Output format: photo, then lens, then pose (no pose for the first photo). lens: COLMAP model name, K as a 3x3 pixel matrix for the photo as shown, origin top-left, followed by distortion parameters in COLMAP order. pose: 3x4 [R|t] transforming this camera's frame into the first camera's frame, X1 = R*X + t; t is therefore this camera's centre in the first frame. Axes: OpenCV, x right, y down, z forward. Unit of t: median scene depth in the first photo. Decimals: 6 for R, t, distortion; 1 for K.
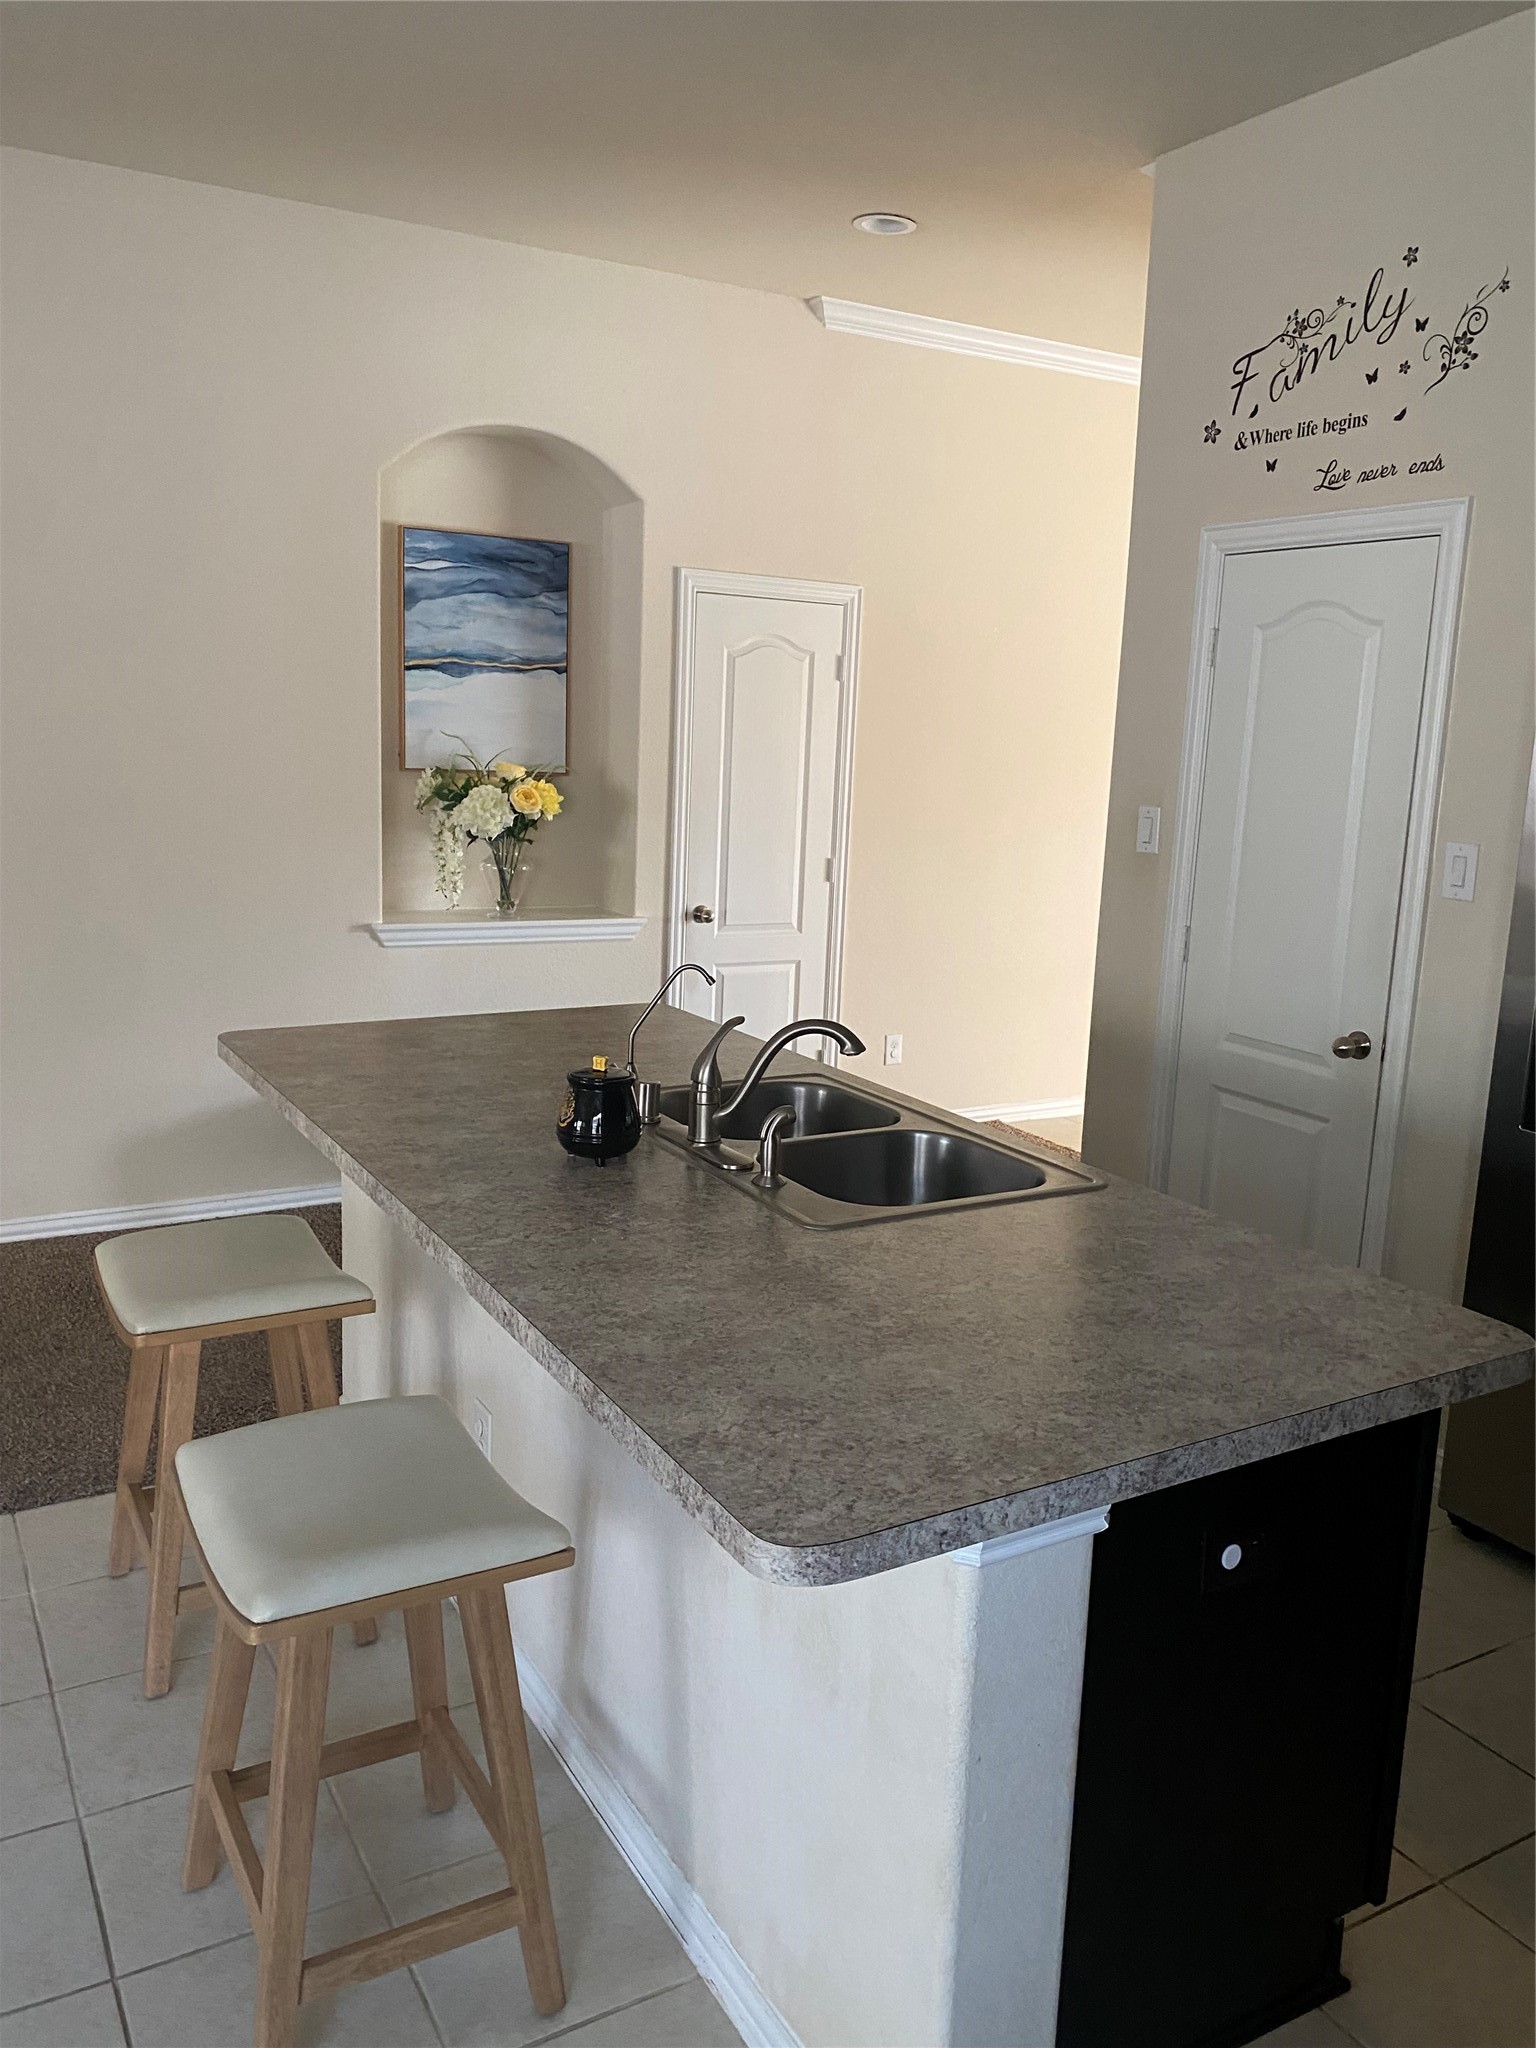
lens RADIAL K [[1553.0, 0, 760.3], [0, 1553.0, 1007.1], [0, 0, 1]] dist [-0.002426, 0.002564]
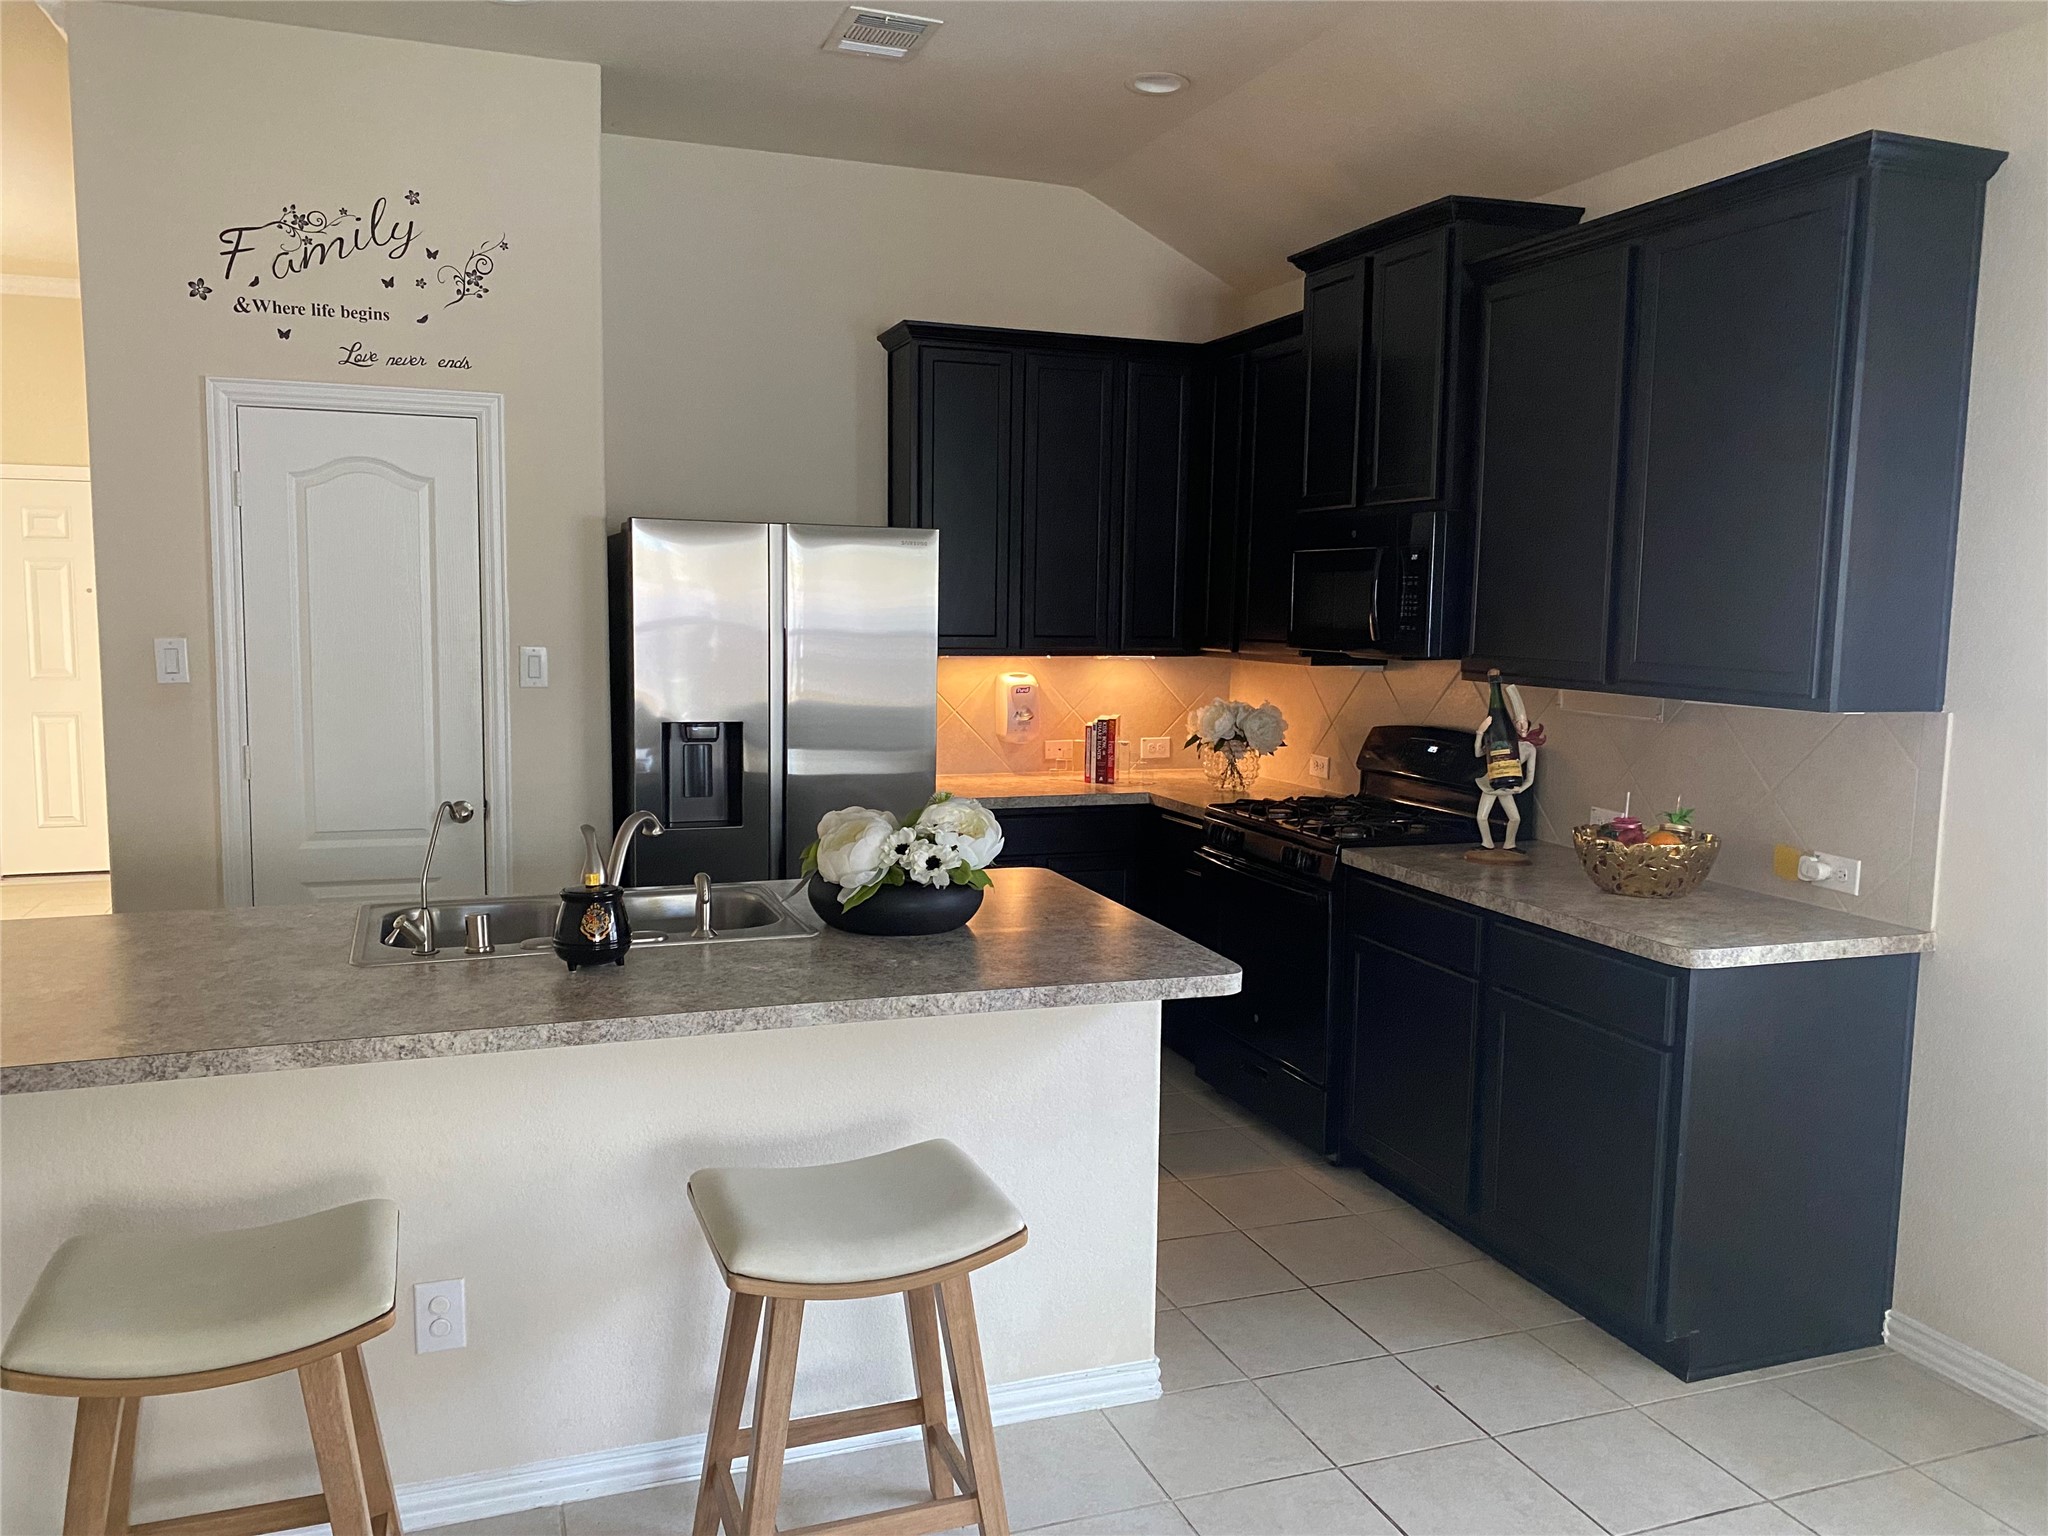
lens RADIAL K [[1553.0, 0, 1032.1], [0, 1553.0, 756.9], [0, 0, 1]] dist [-0.002426, 0.002564]
pose [[0.171667, -0.141178, 0.974987, -0.772740], [0.164714, 0.979861, 0.112883, -0.086540], [-0.971288, 0.141215, 0.191463, 0.306638]]
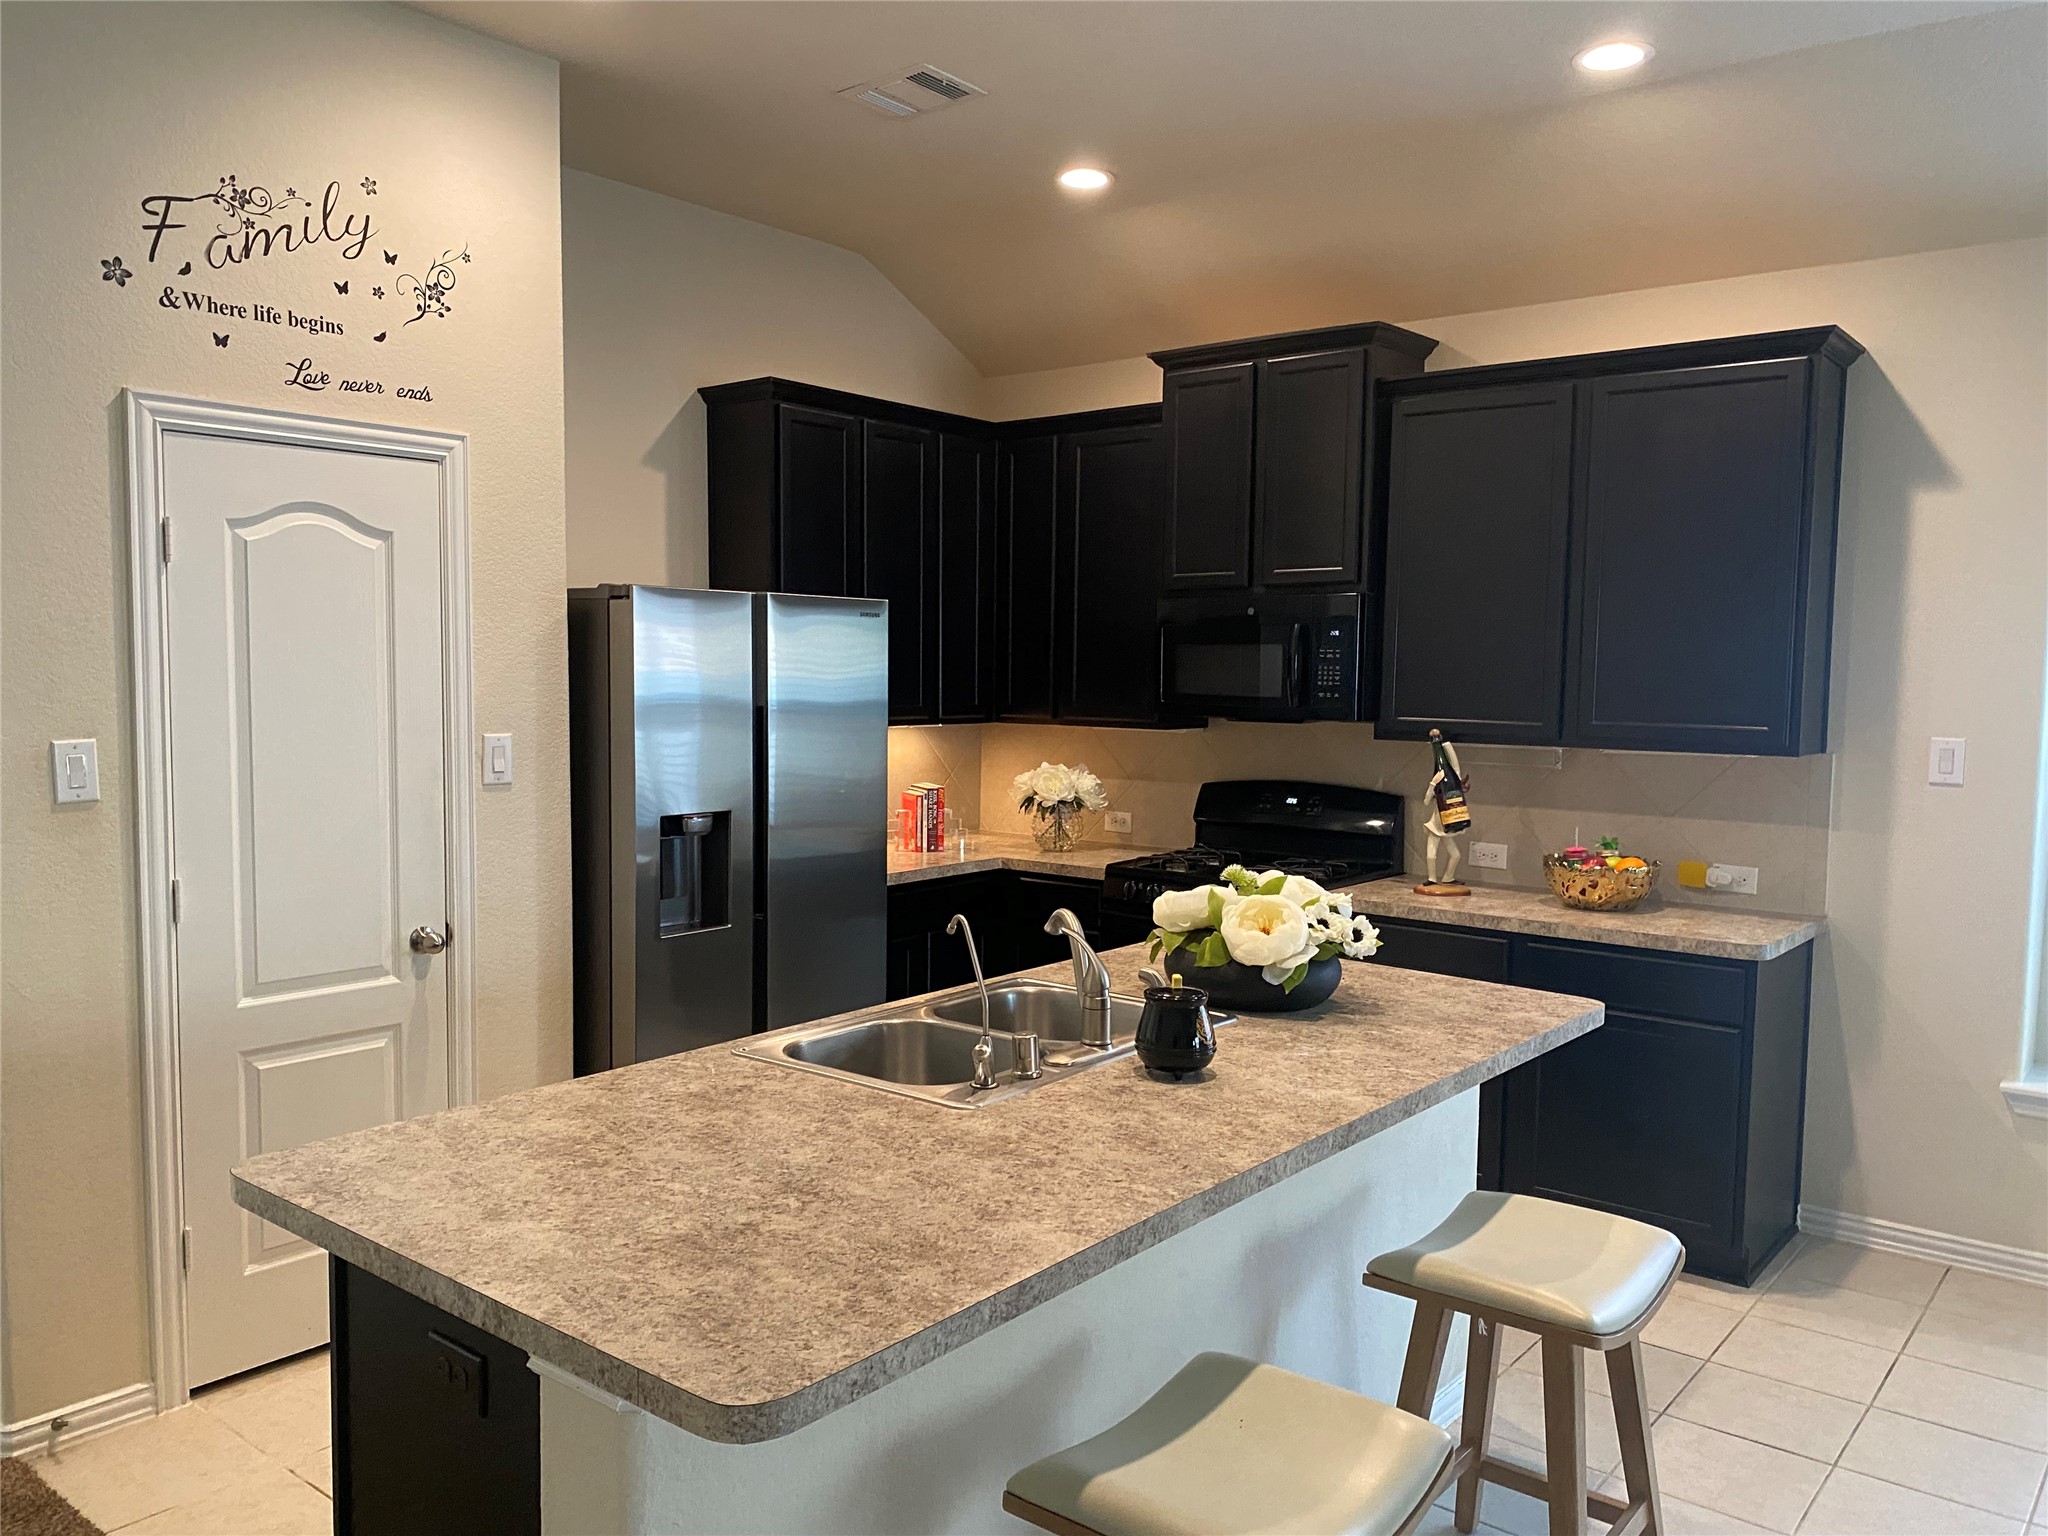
lens RADIAL K [[1553.0, 0, 1019.8], [0, 1553.0, 780.3], [0, 0, 1]] dist [-0.002426, 0.002564]
pose [[-0.351140, -0.120045, 0.928596, -0.712801], [0.138105, 0.974260, 0.178172, -0.210767], [-0.926082, 0.190806, -0.325522, 0.963770]]
